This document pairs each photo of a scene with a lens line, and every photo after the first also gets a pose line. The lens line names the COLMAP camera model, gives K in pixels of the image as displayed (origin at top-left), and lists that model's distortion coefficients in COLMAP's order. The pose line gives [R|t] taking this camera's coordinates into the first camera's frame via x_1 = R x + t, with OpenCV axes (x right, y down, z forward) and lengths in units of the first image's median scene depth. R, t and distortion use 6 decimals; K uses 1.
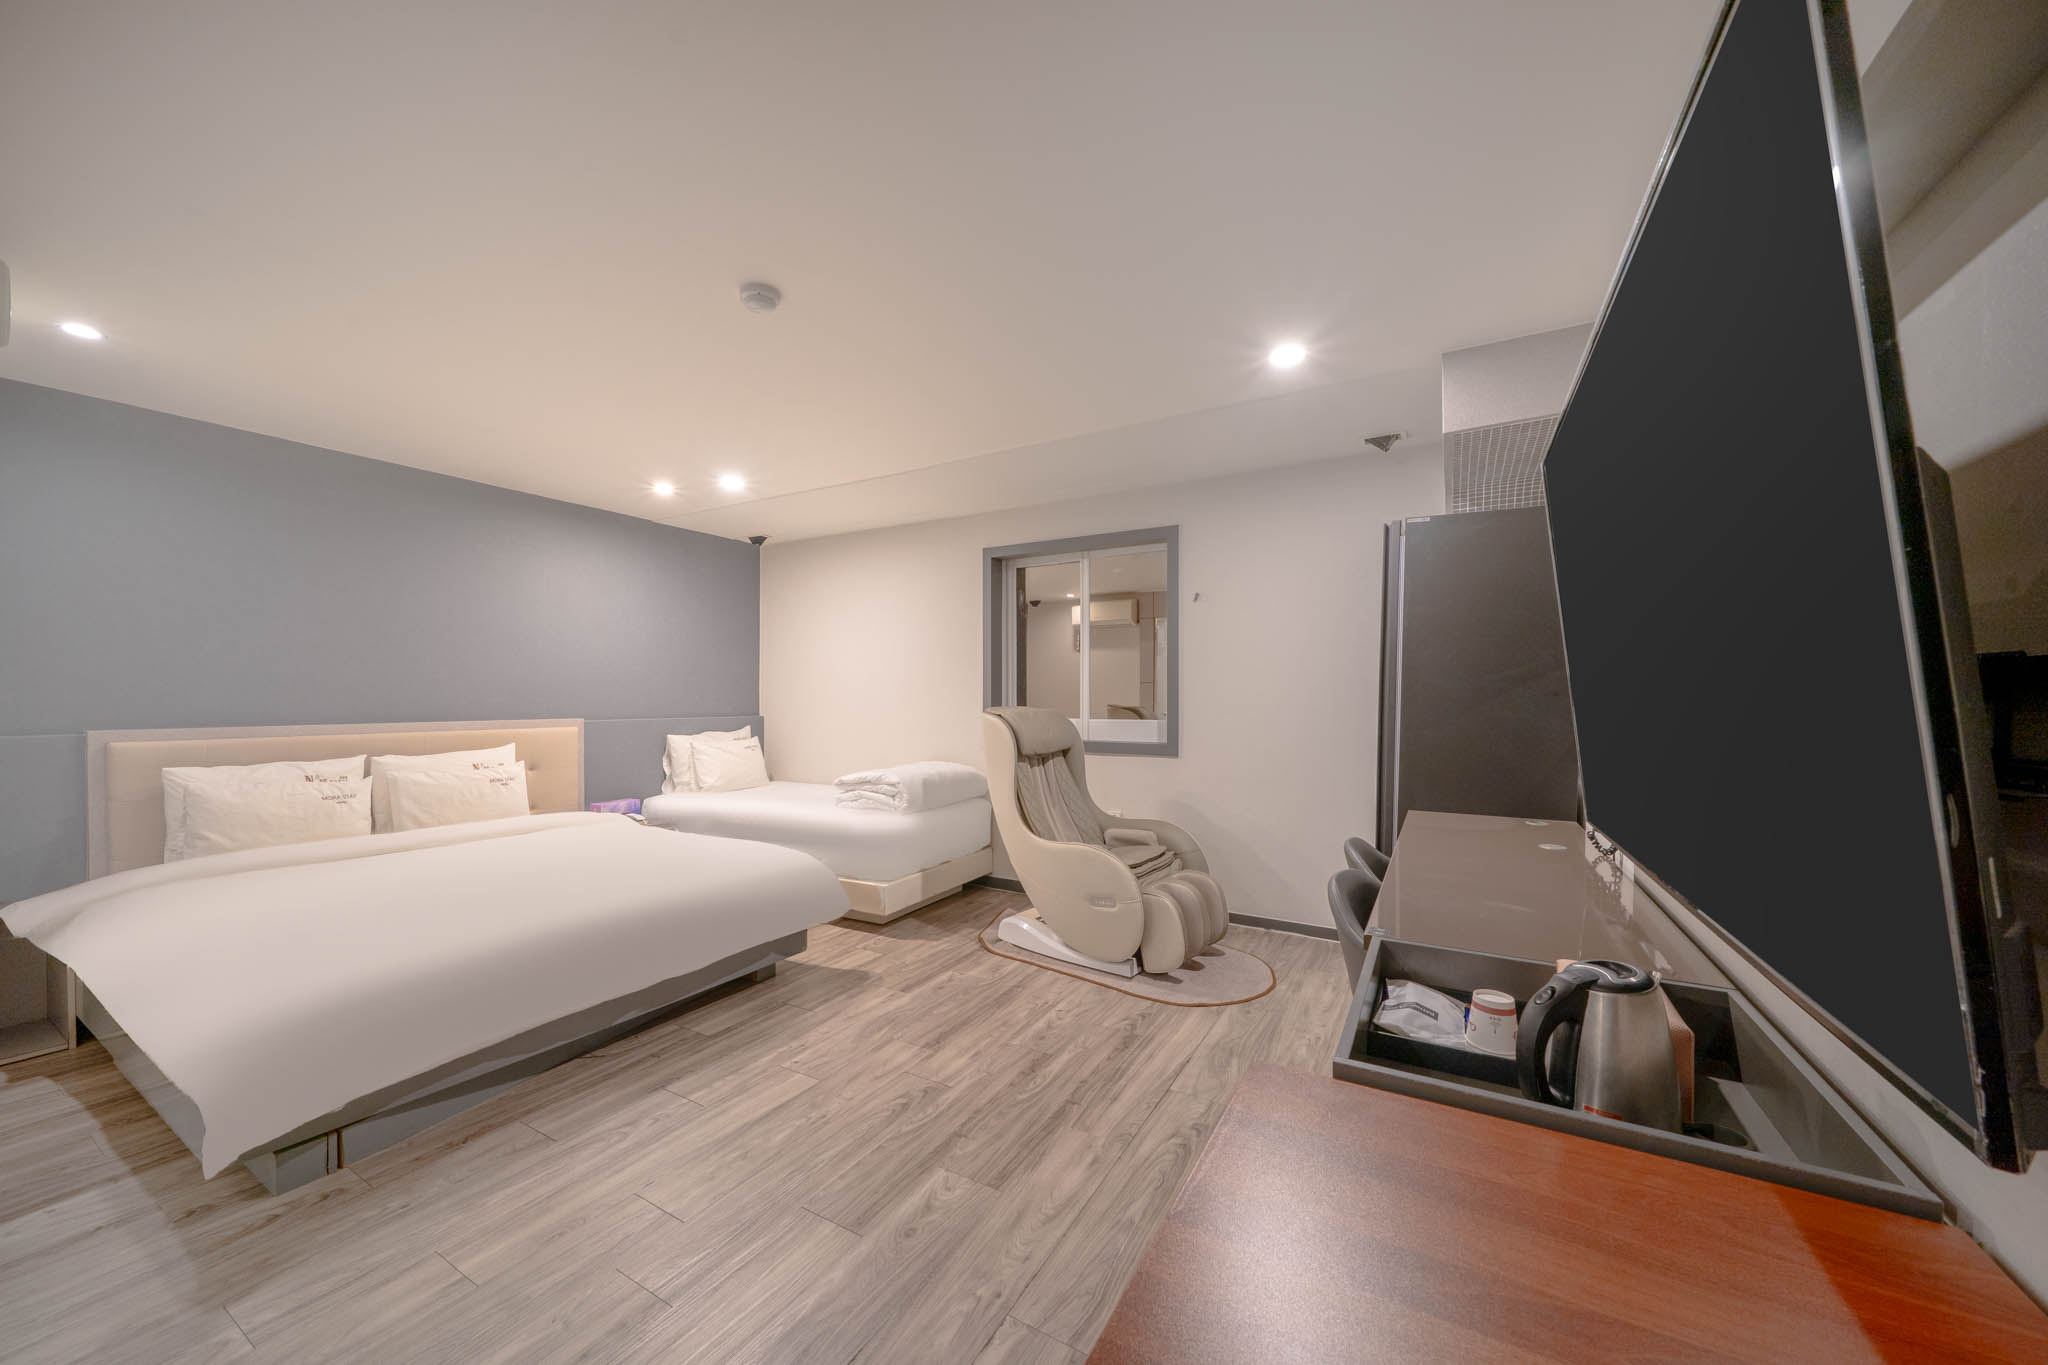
lens RADIAL K [[757.0, 0, 1024.0], [0, 757.0, 682.5], [0, 0, 1]] dist [0.000113, 0.000065]
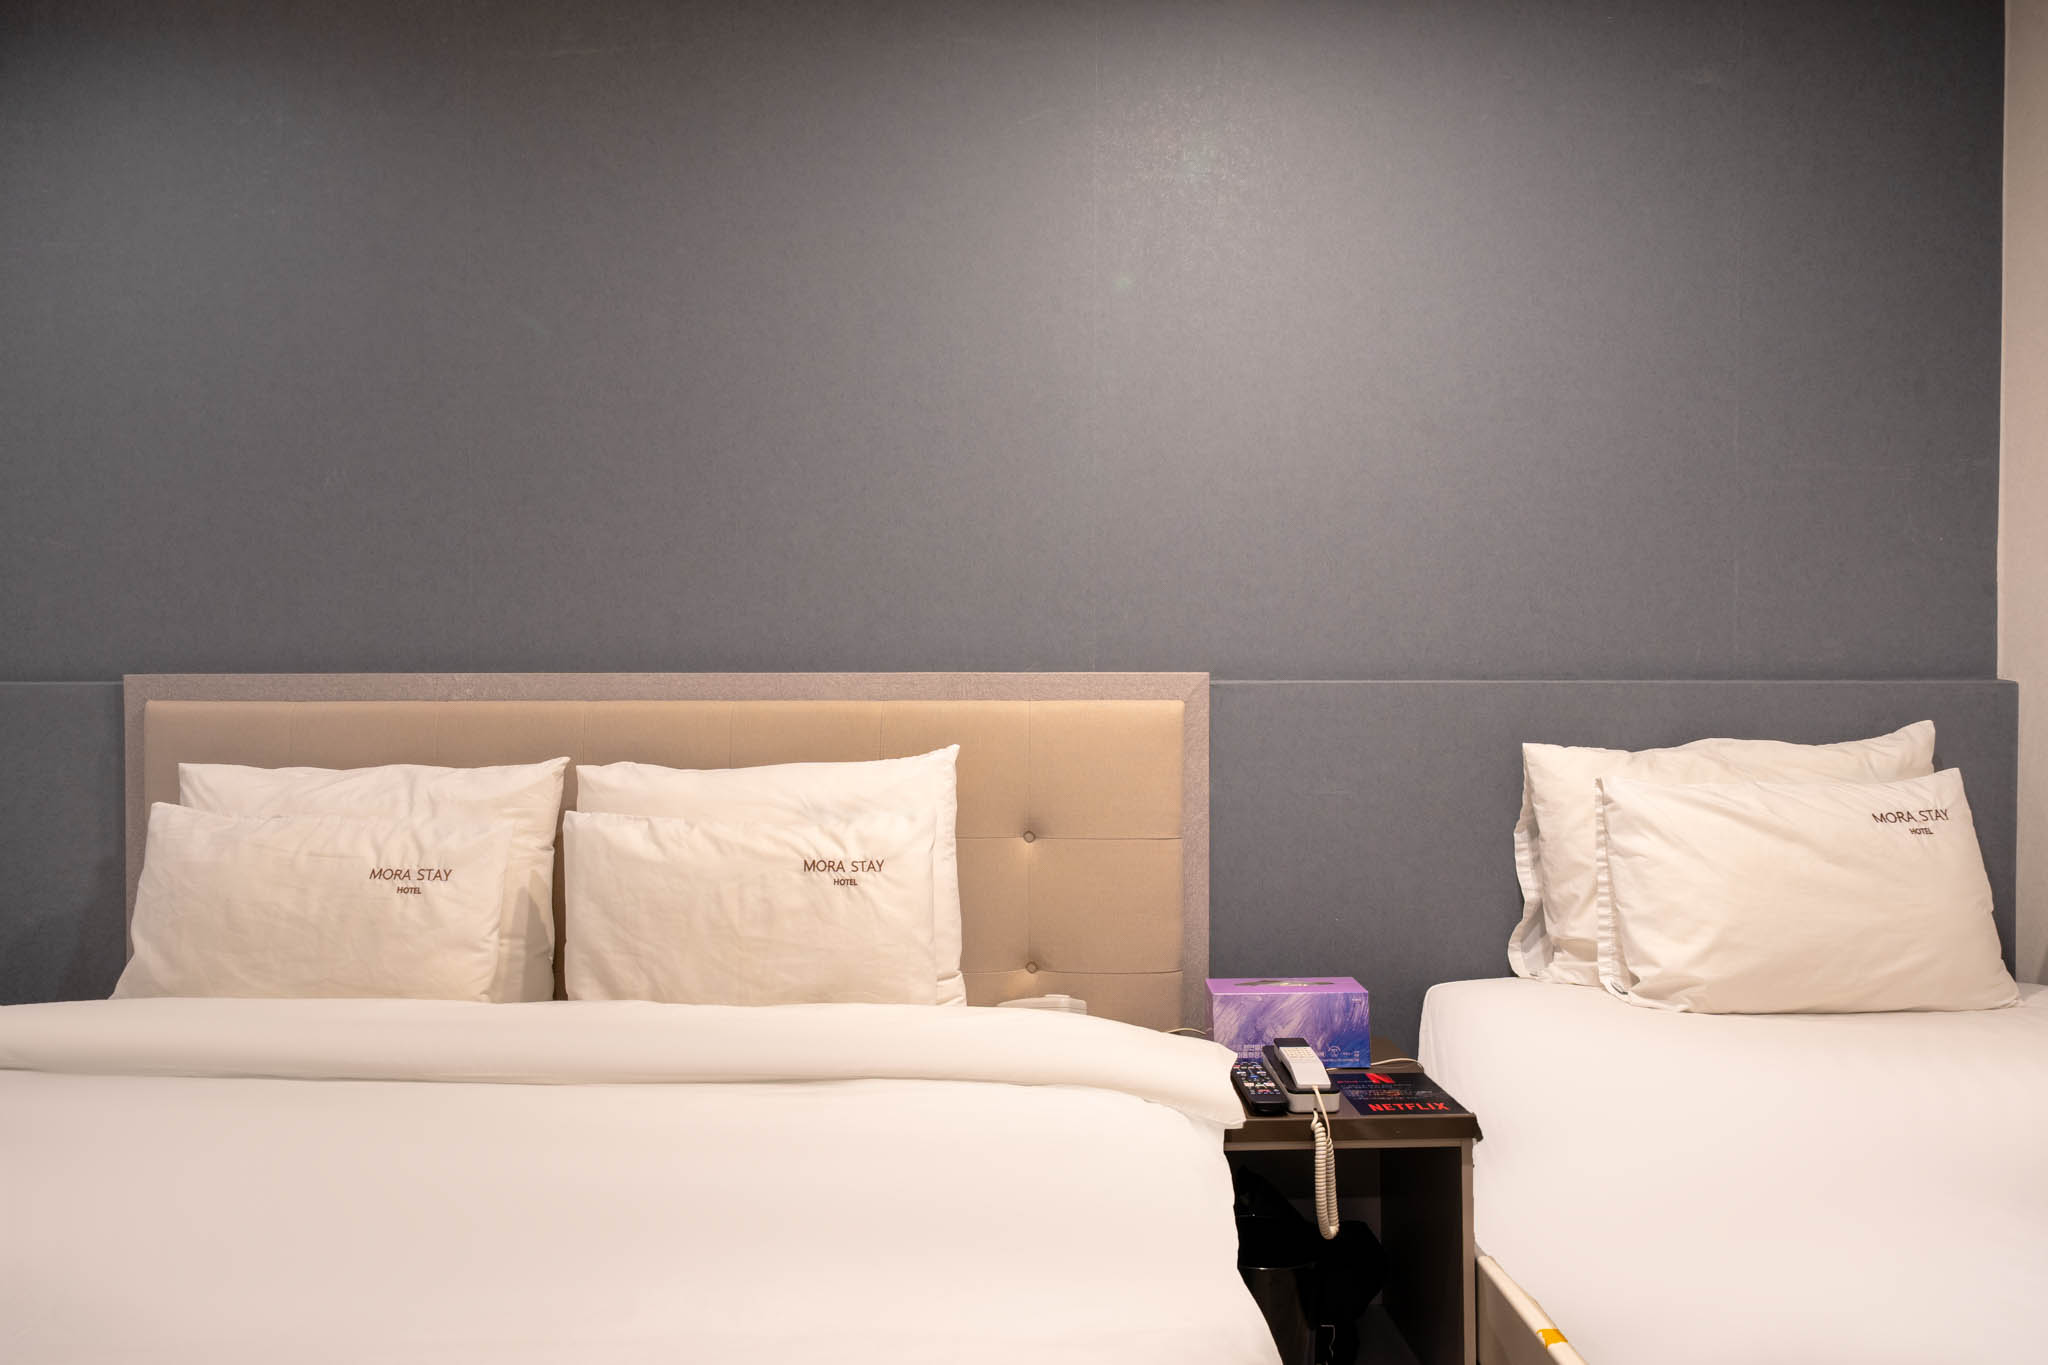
lens RADIAL K [[1395.8, 0, 1024.0], [0, 1395.8, 682.5], [0, 0, 1]] dist [-0.006549, -0.001489]
pose [[0.469163, -0.009564, -0.883060, -0.191301], [0.018615, 0.999826, -0.000939, 0.063585], [0.882916, -0.015998, 0.469259, 0.869652]]
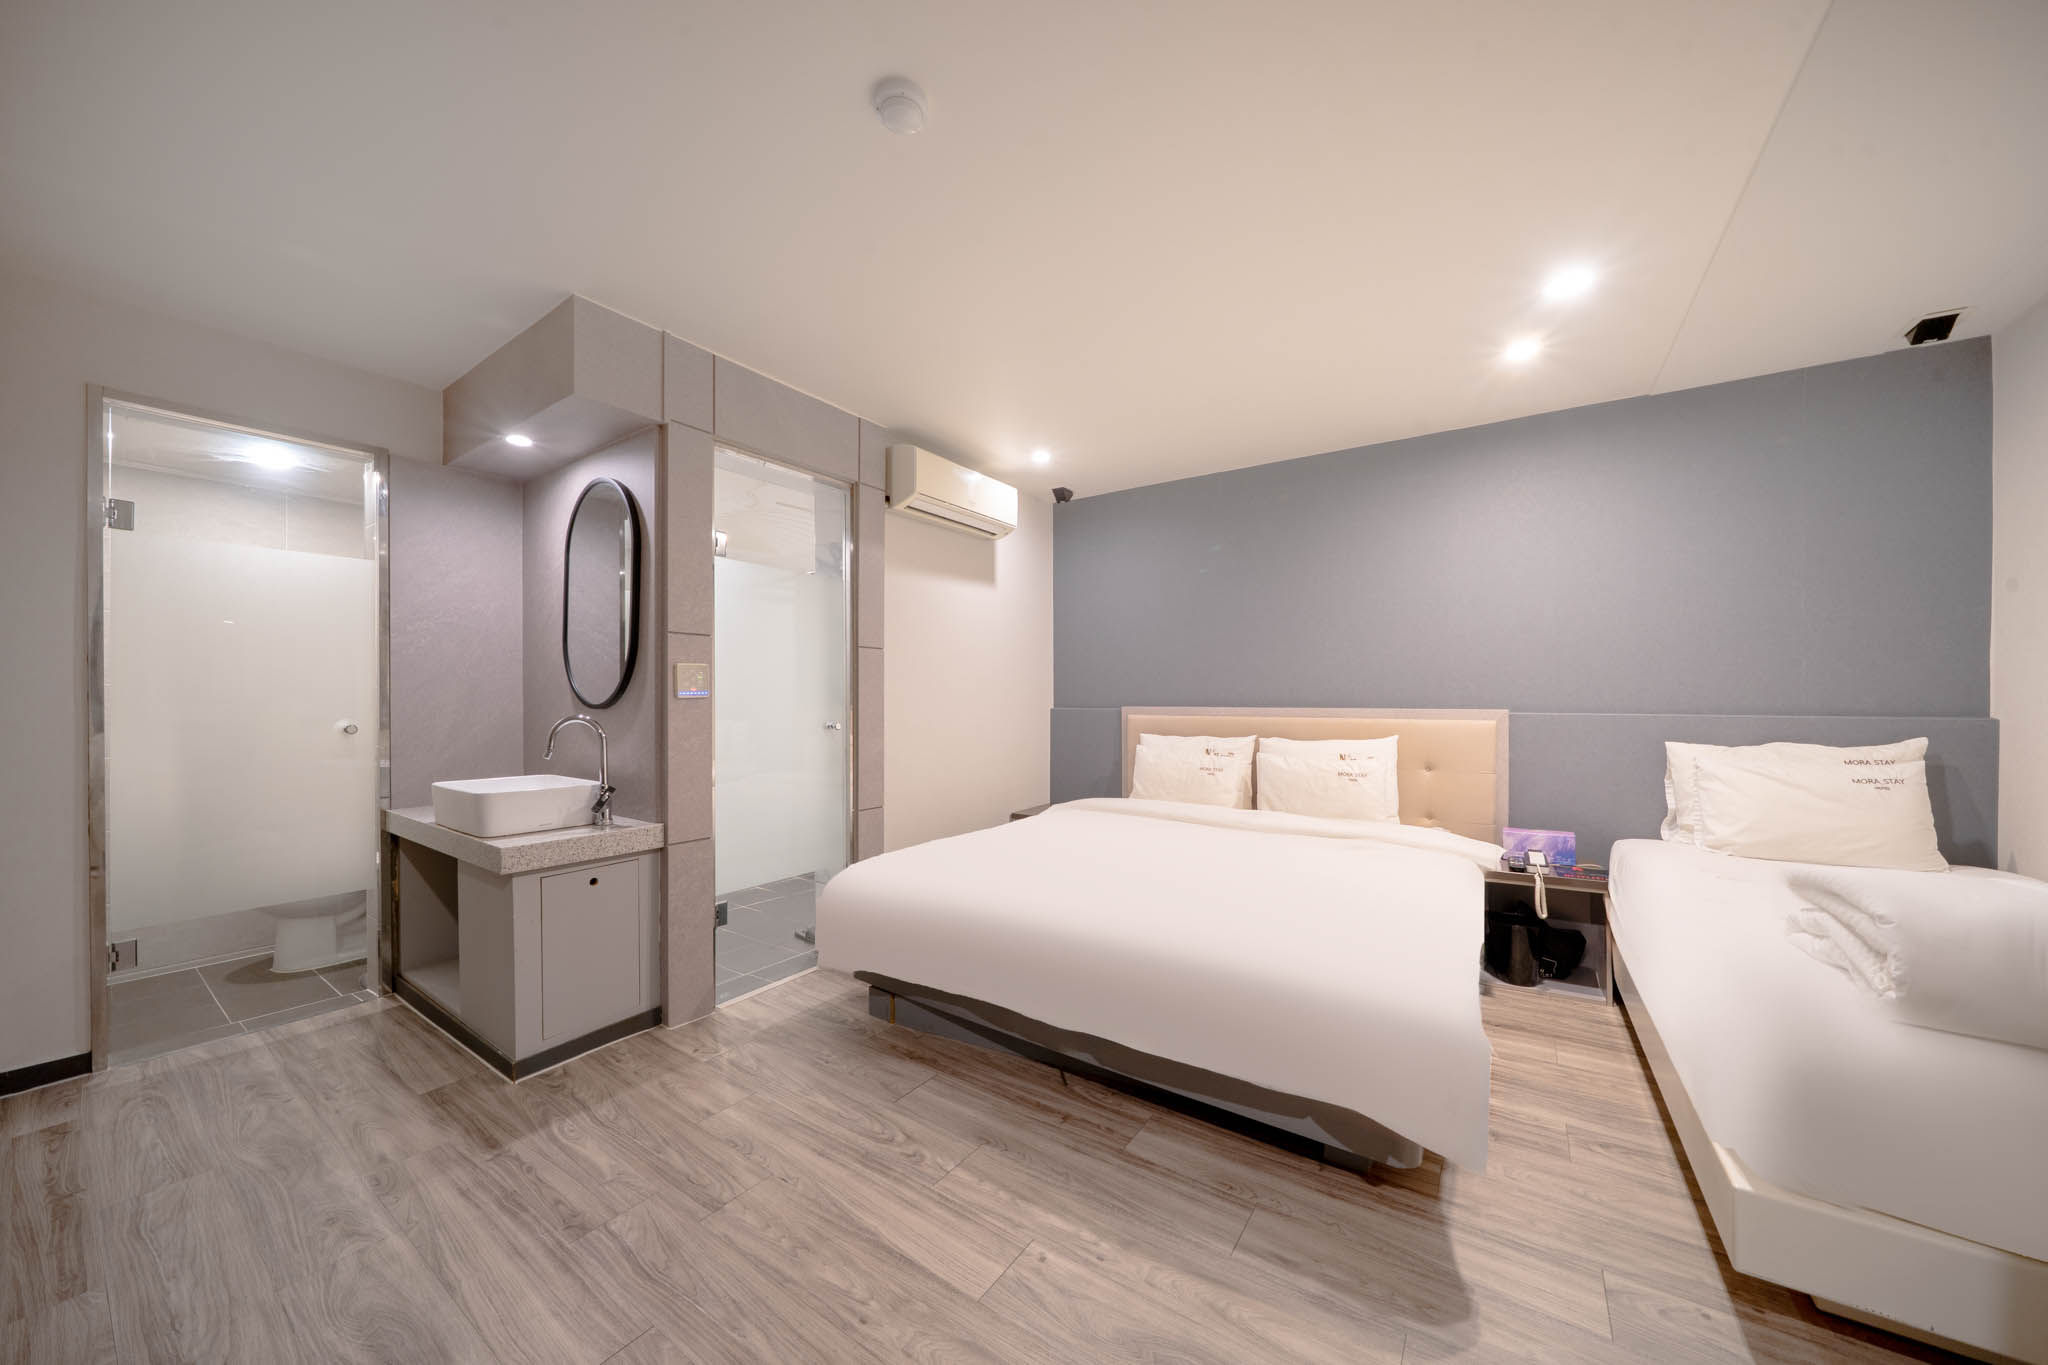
lens RADIAL K [[722.2, 0, 1014.9], [0, 722.2, 694.3], [0, 0, 1]] dist [-0.002585, -0.000118]
pose [[-0.101766, -0.005774, -0.994792, 0.201329], [0.018221, 0.999805, -0.007667, 0.036690], [0.994642, -0.018907, -0.101641, 0.748586]]
